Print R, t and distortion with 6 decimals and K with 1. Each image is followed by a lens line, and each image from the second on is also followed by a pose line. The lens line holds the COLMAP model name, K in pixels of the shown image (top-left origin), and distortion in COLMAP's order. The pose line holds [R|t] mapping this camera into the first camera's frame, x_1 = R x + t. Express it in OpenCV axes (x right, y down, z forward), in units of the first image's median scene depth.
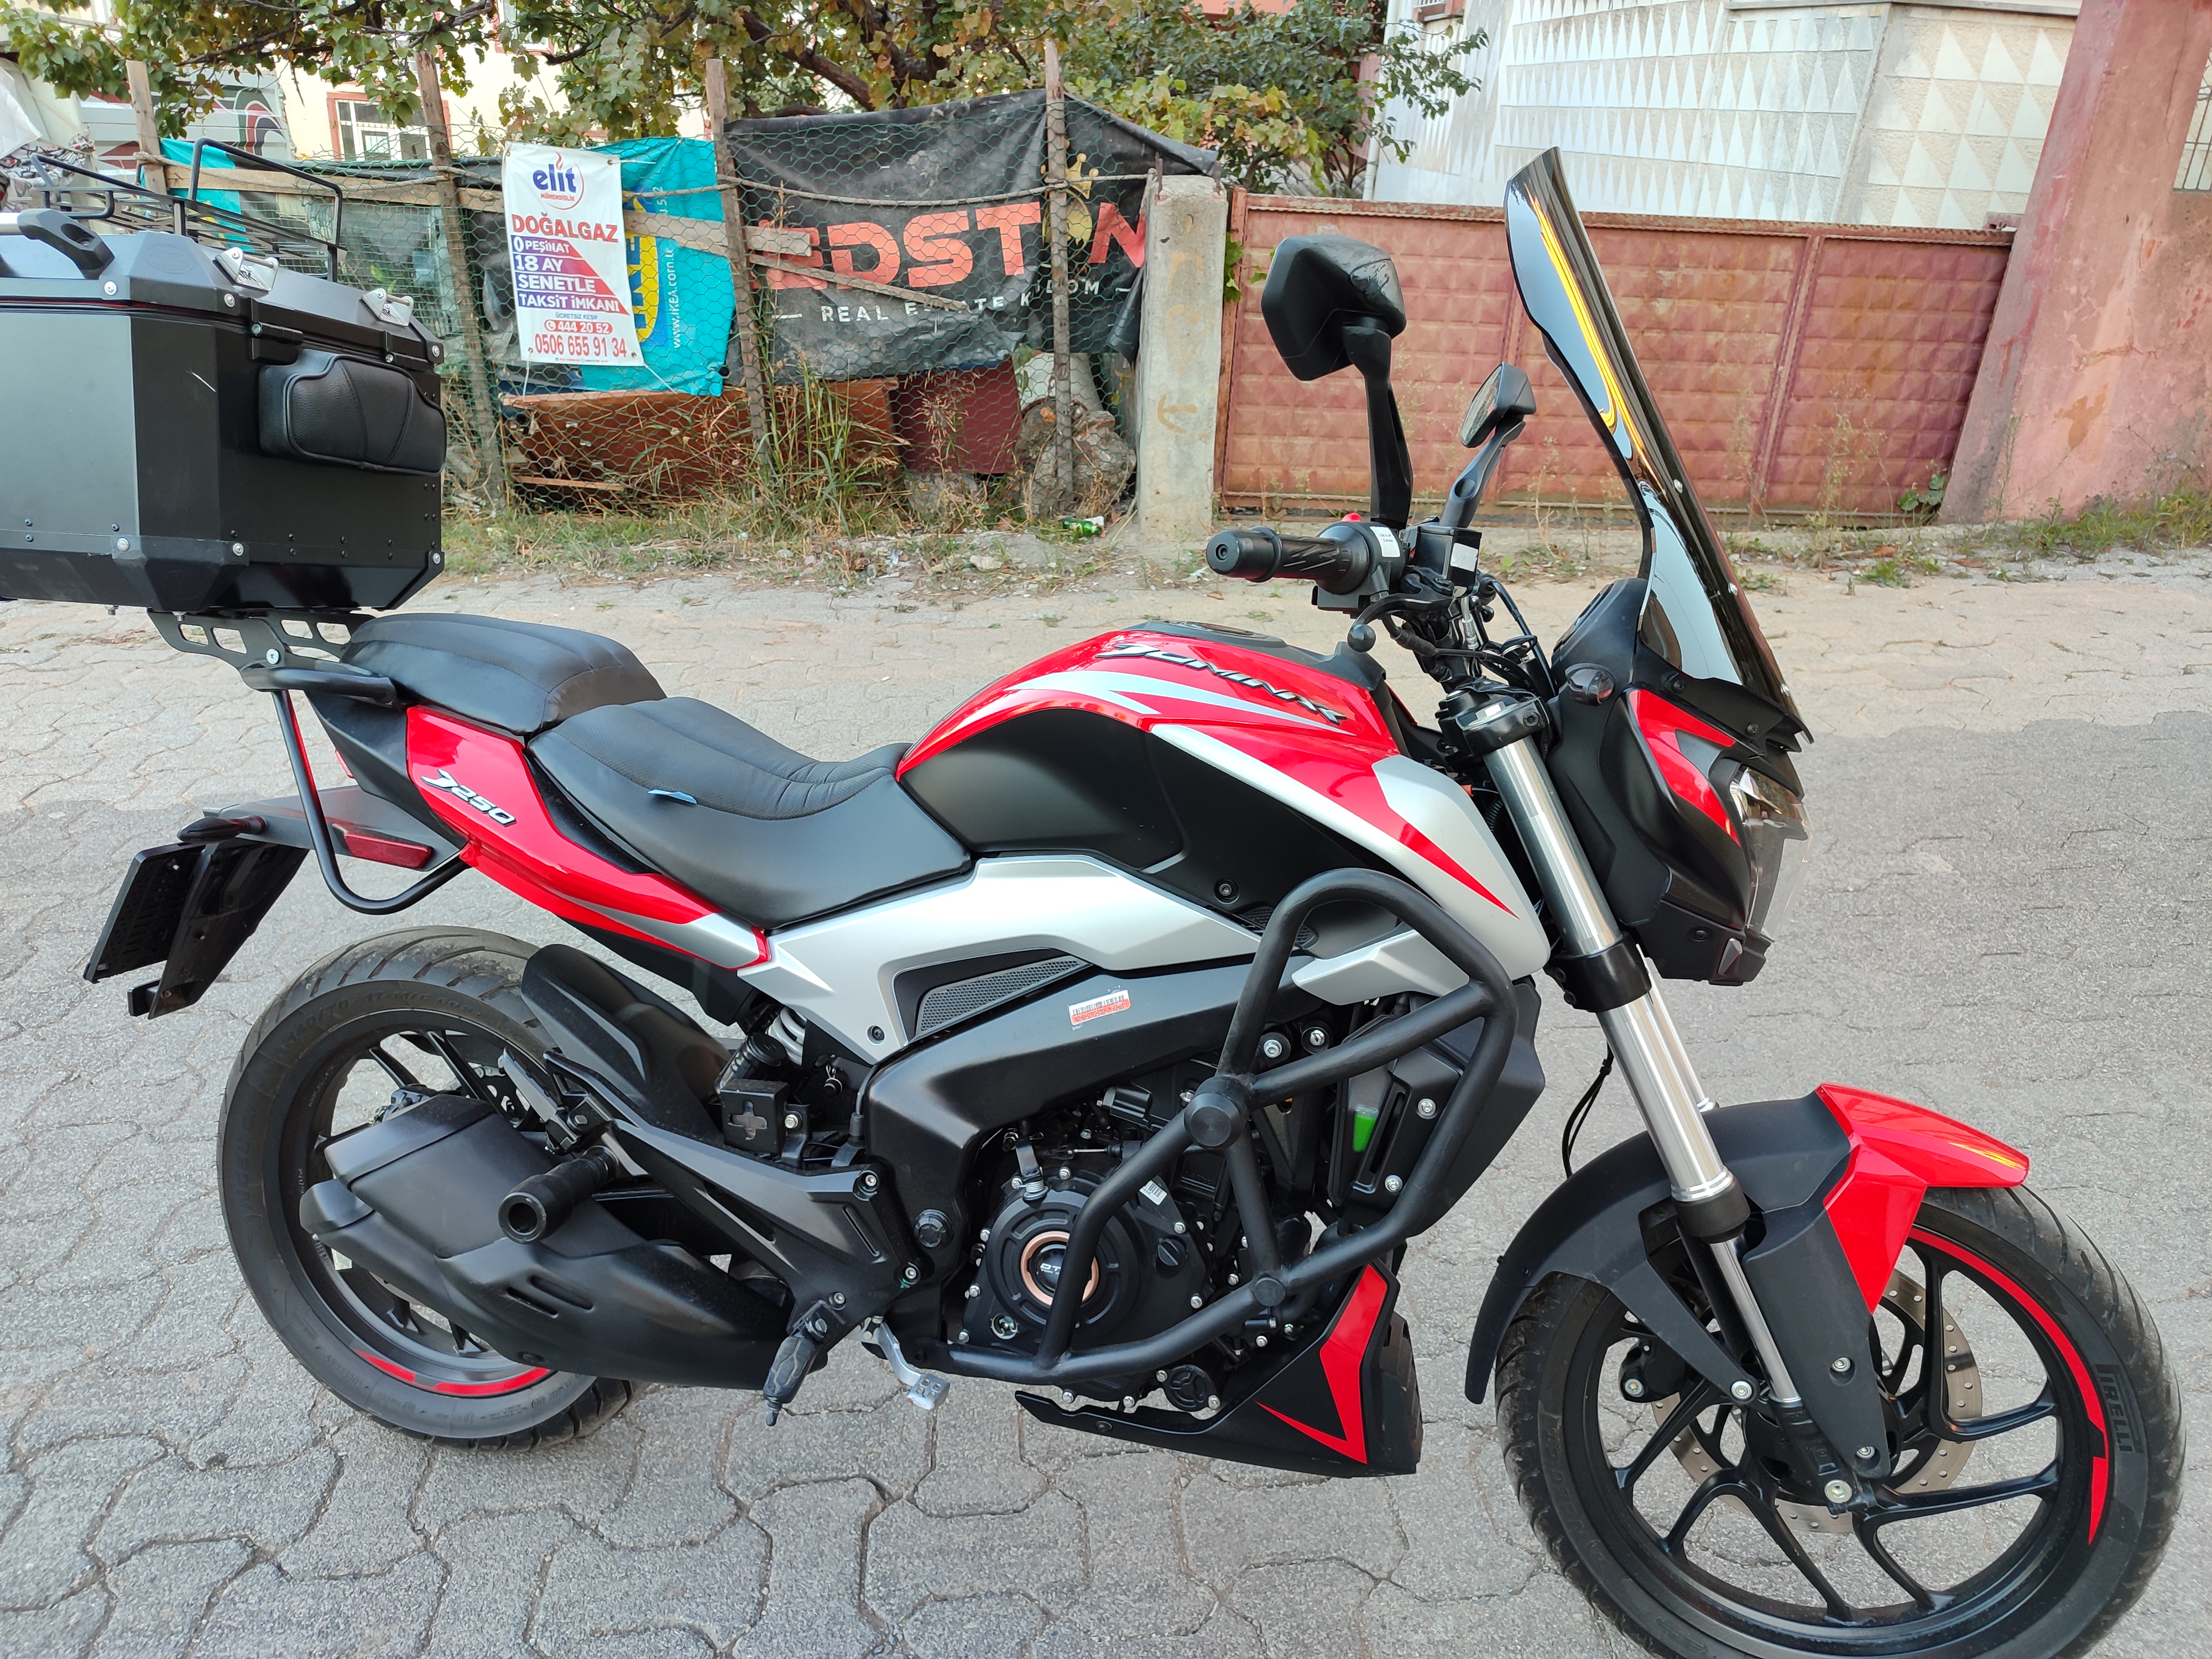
lens RADIAL K [[1594.0, 0, 1098.5], [0, 1594.0, 863.2], [0, 0, 1]] dist [0.009950, -0.010489]
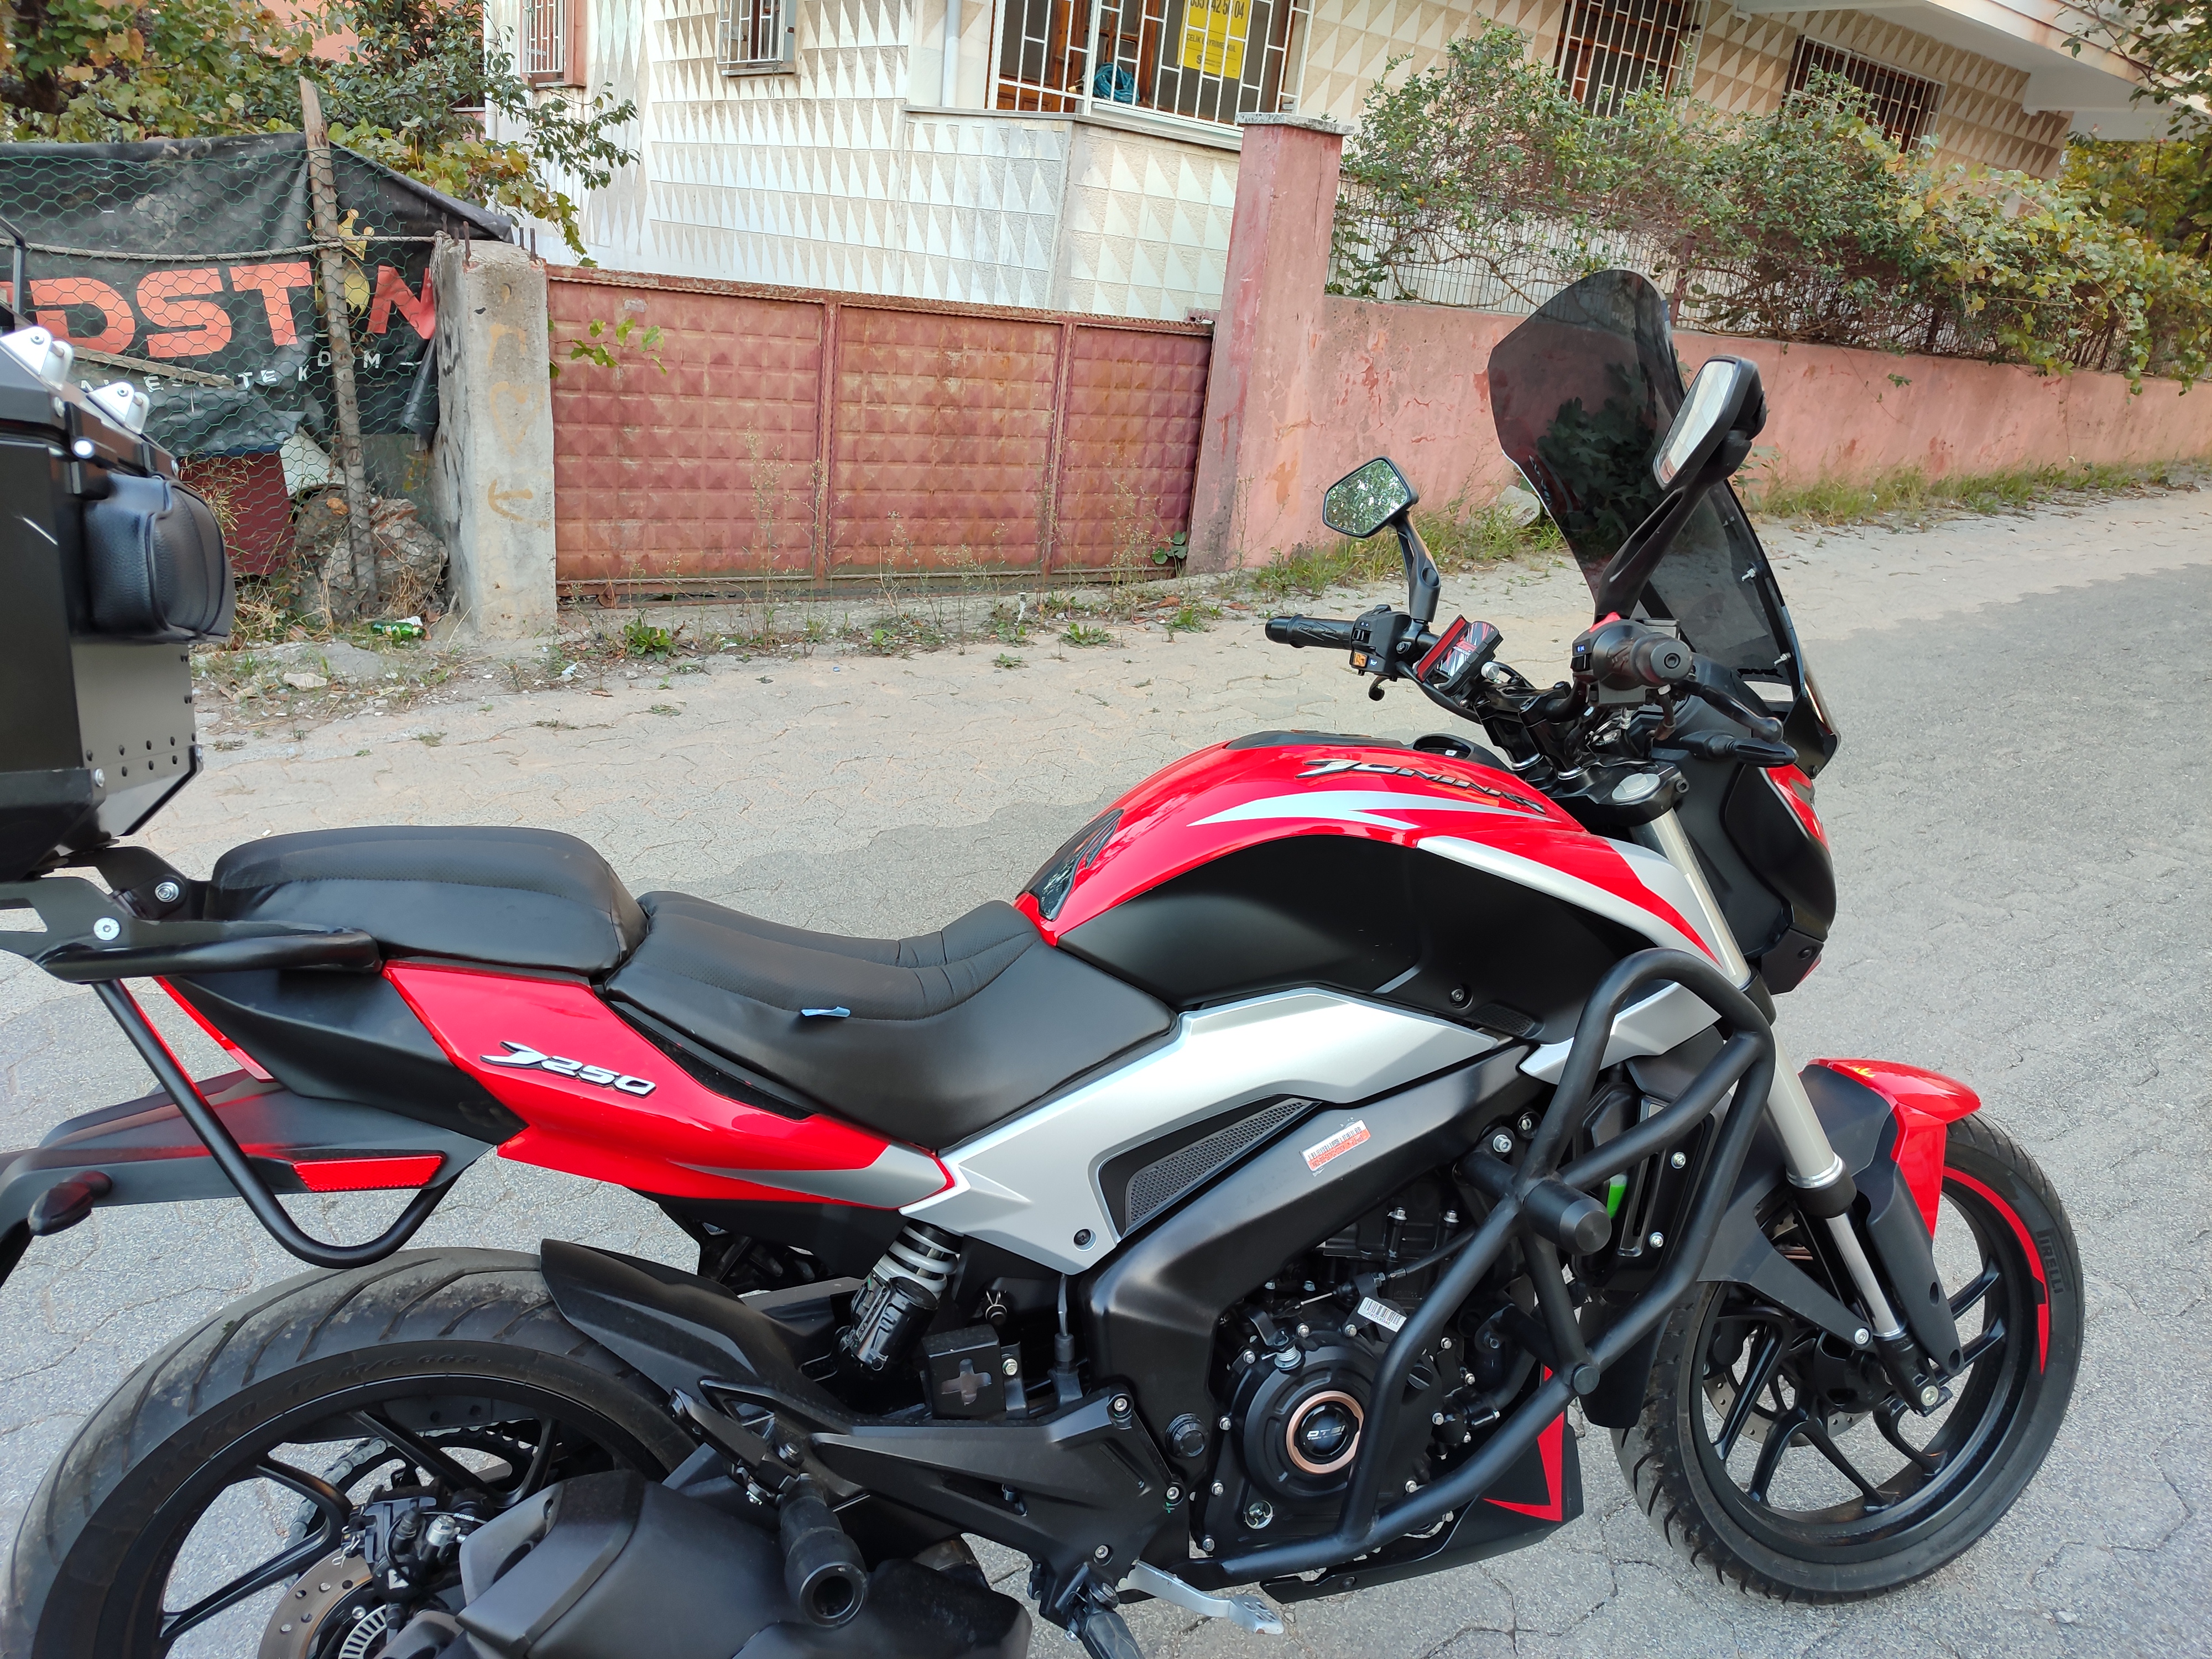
lens RADIAL K [[1594.0, 0, 1119.4], [0, 1594.0, 858.9], [0, 0, 1]] dist [0.009950, -0.010489]
pose [[0.844908, -0.147335, 0.514221, -0.152158], [0.168466, 0.985691, 0.005617, -0.027619], [-0.507691, 0.081883, 0.857639, 0.064543]]
